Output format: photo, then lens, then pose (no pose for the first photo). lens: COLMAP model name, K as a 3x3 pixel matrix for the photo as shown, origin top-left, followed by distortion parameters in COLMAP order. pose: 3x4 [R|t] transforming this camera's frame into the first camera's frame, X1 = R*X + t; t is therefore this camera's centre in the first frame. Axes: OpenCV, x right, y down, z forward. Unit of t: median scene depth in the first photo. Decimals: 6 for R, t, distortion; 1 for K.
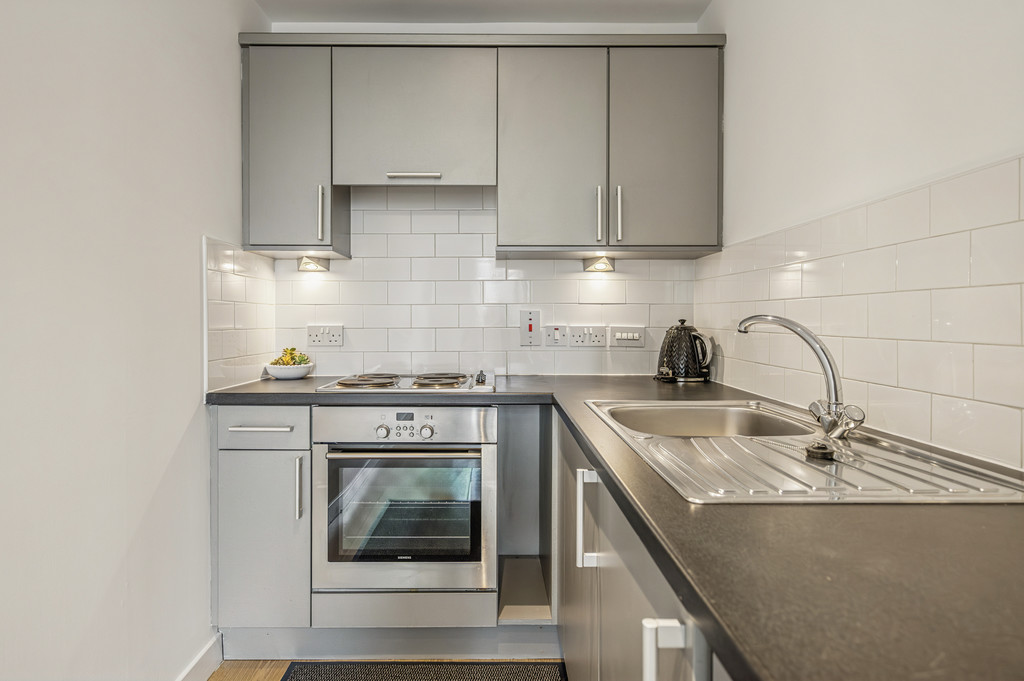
lens RADIAL K [[582.3, 0, 508.1], [0, 582.3, 330.3], [0, 0, 1]] dist [-0.001457, -0.000088]
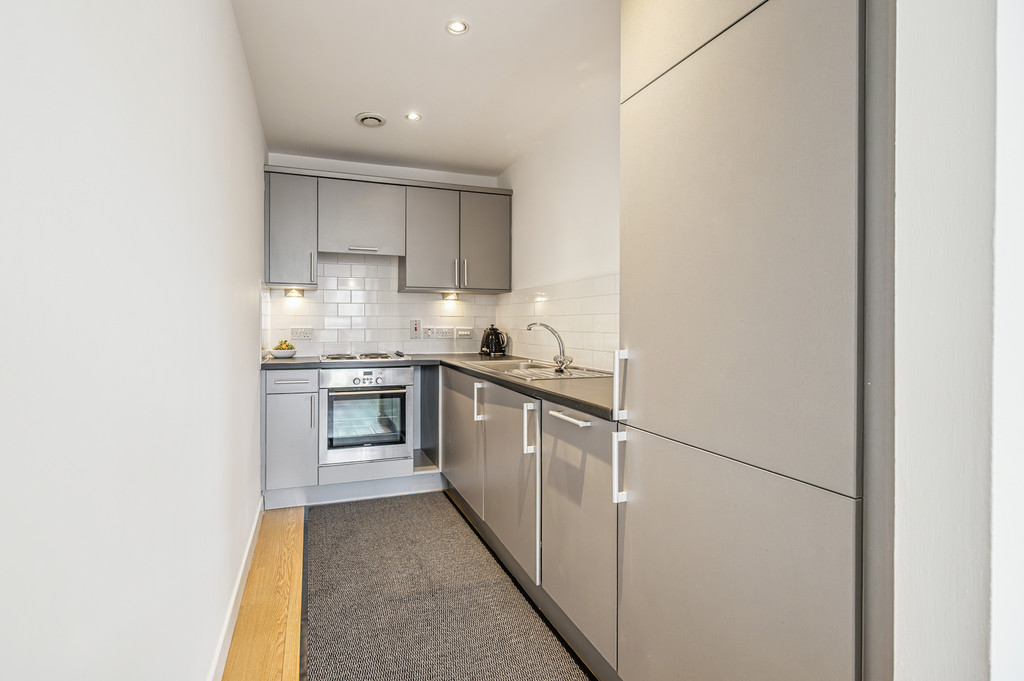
lens RADIAL K [[444.2, 0, 451.2], [0, 444.2, 332.3], [0, 0, 1]] dist [-0.000104, -0.000002]
pose [[0.957460, -0.003042, 0.288550, -0.303848], [0.003741, 0.999991, -0.001872, 0.010992], [-0.288542, 0.002872, 0.957463, -0.474822]]
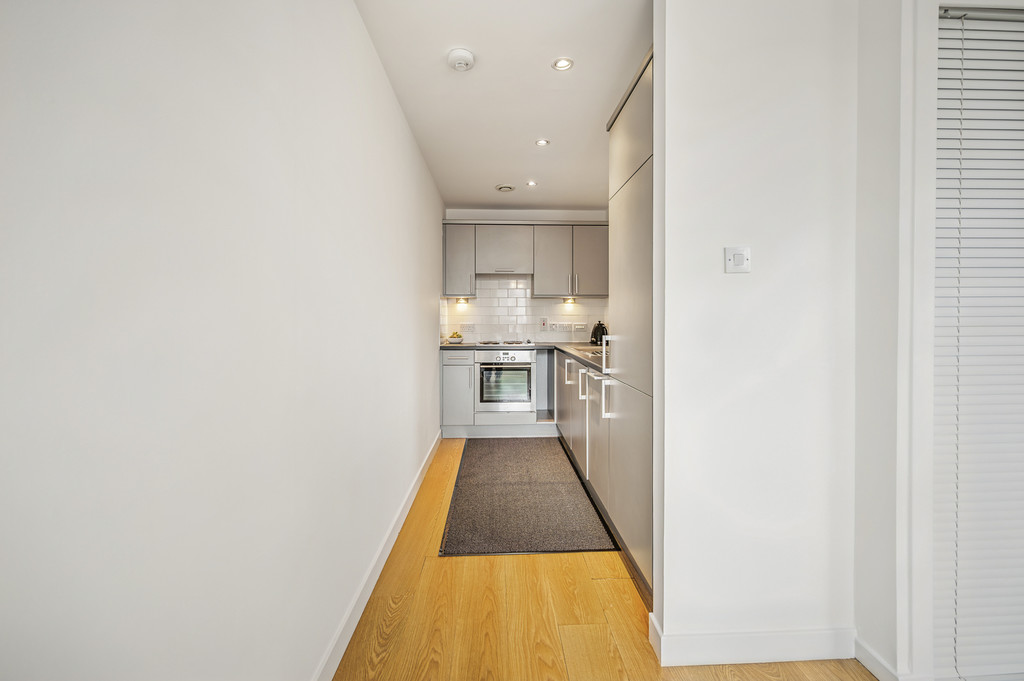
lens RADIAL K [[407.0, 0, 513.1], [0, 407.0, 330.6], [0, 0, 1]] dist [-0.000542, -0.000159]
pose [[0.999677, -0.002939, 0.025225, -0.169720], [0.002783, 0.999977, 0.006209, 0.014365], [-0.025243, -0.006137, 0.999663, -0.975820]]
